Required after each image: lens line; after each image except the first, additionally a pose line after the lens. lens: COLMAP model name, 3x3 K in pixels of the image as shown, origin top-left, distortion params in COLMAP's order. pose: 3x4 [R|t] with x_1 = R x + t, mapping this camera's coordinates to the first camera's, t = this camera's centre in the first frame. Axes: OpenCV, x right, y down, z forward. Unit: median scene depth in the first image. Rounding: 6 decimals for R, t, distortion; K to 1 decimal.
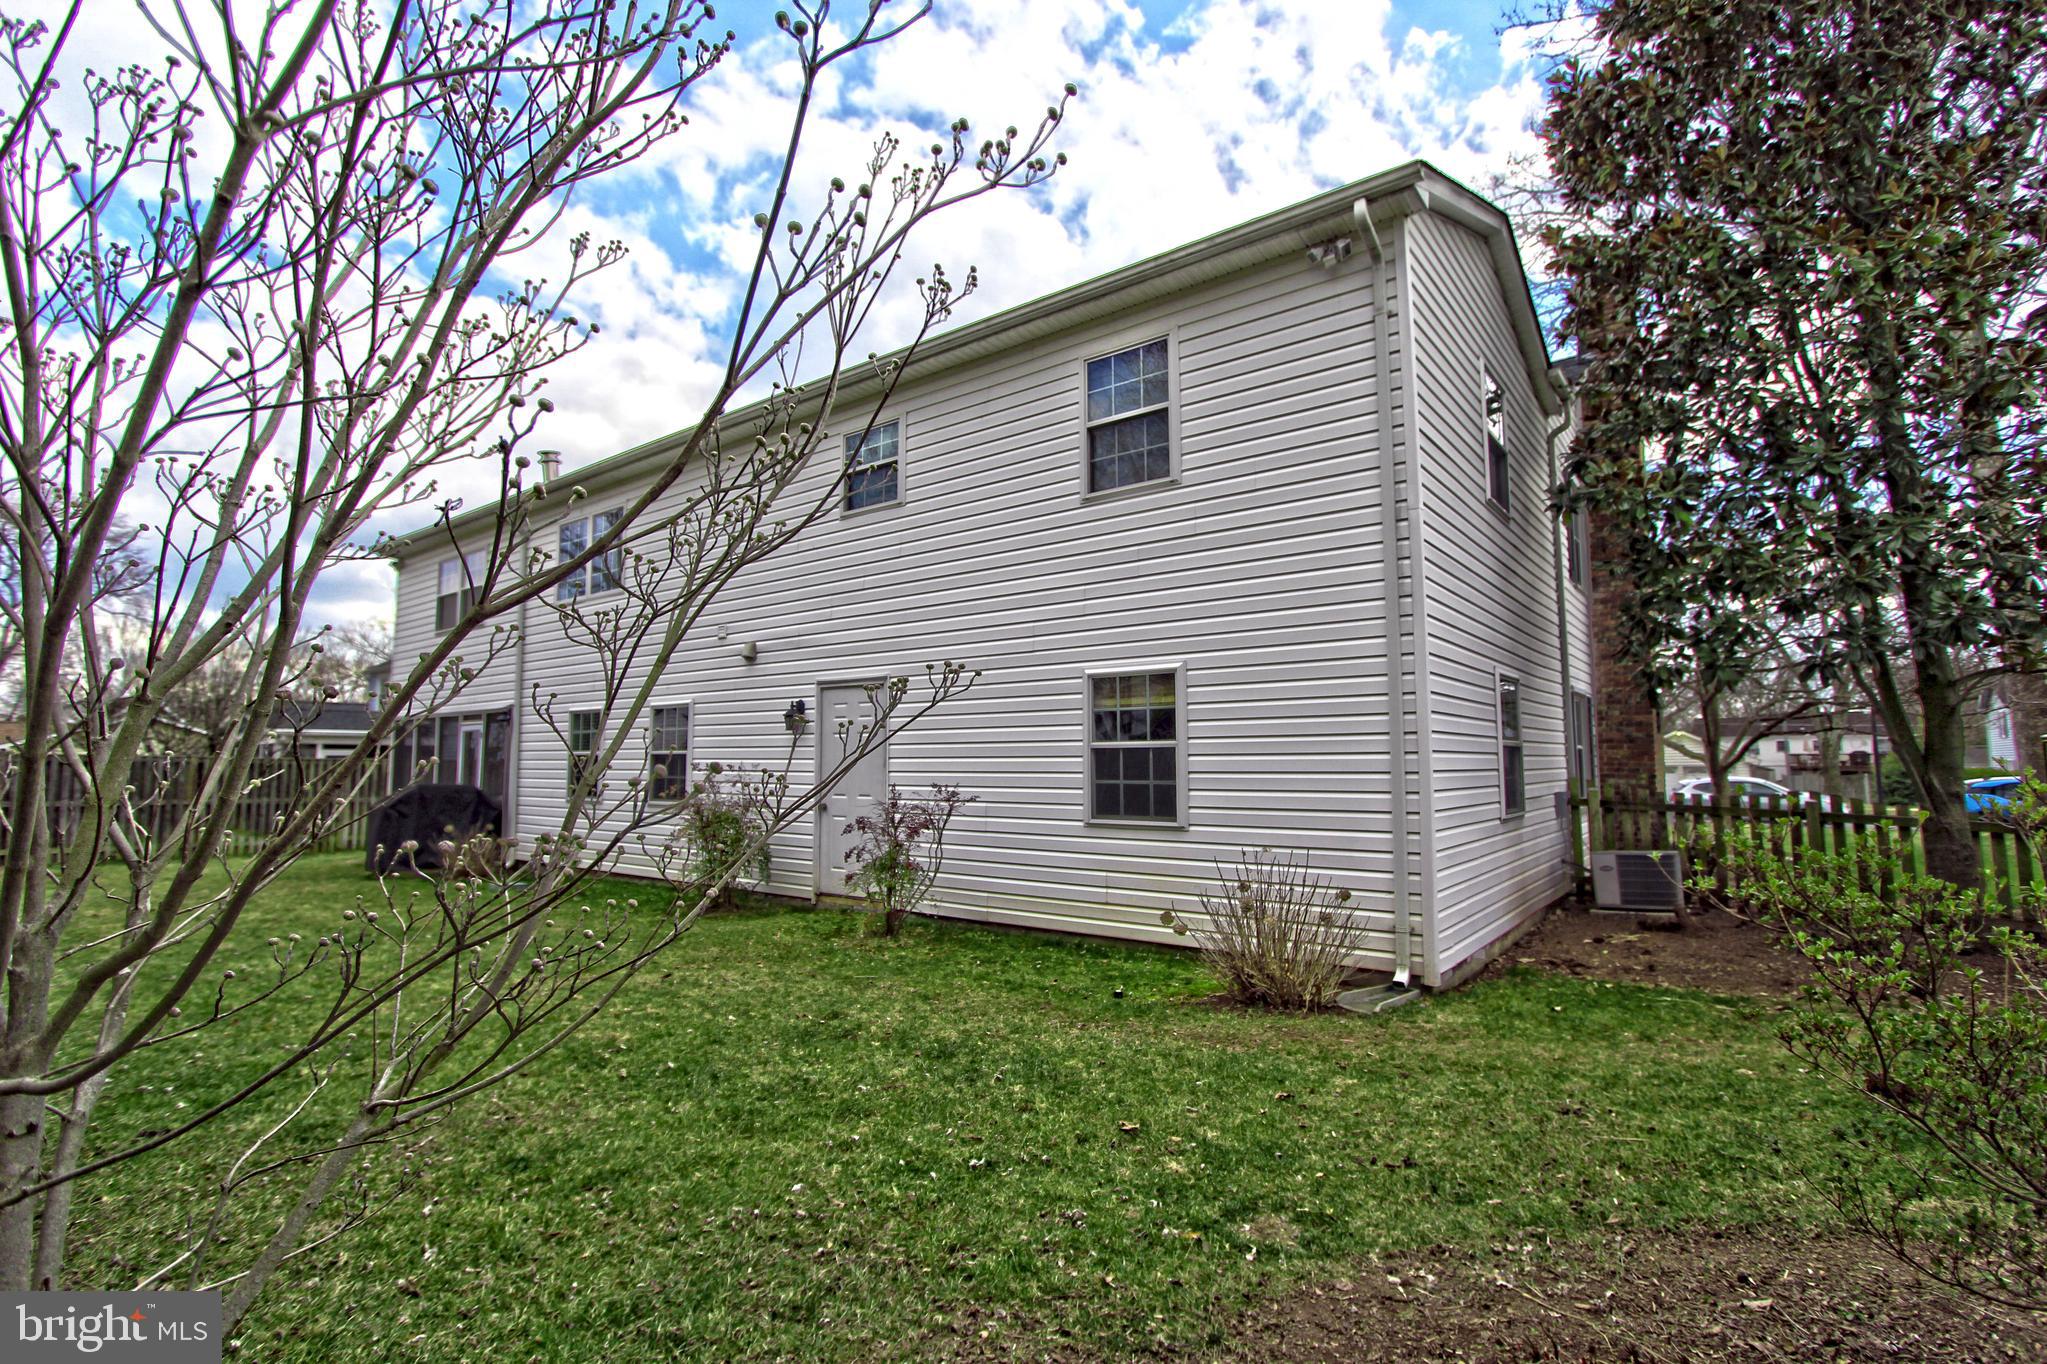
lens RADIAL K [[946.9, 0, 1023.9], [0, 946.9, 684.4], [0, 0, 1]] dist [-0.015282, -0.001037]
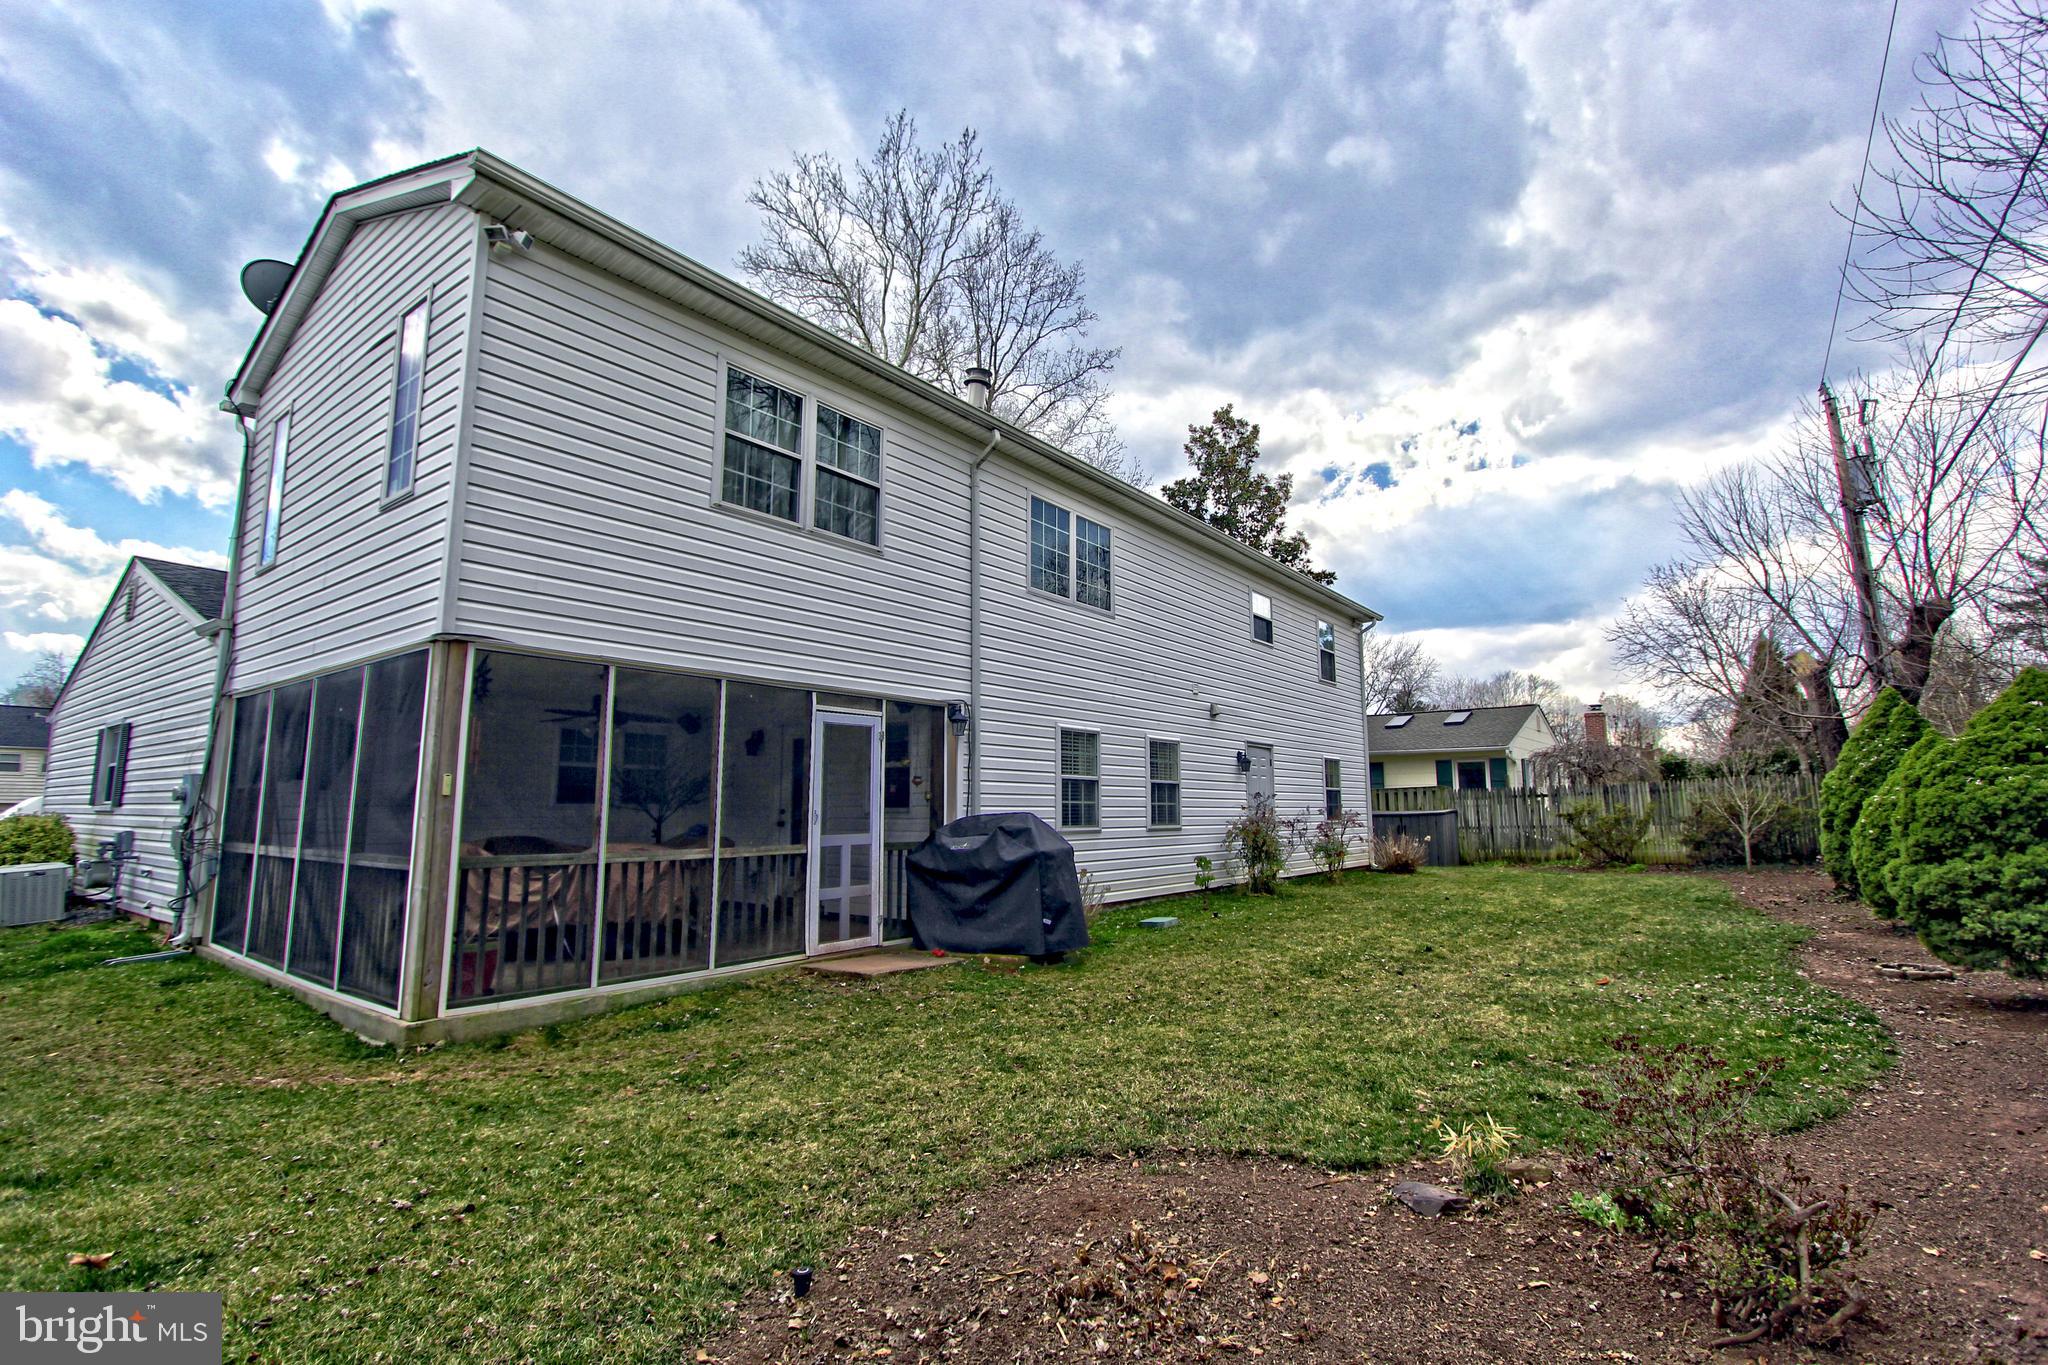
lens RADIAL K [[947.4, 0, 1017.8], [0, 947.4, 675.4], [0, 0, 1]] dist [-0.015282, -0.001037]
pose [[0.024237, 0.125354, 0.991816, -1.587540], [-0.110542, 0.986360, -0.121963, 0.109413], [-0.993576, -0.106681, 0.037763, 1.181006]]
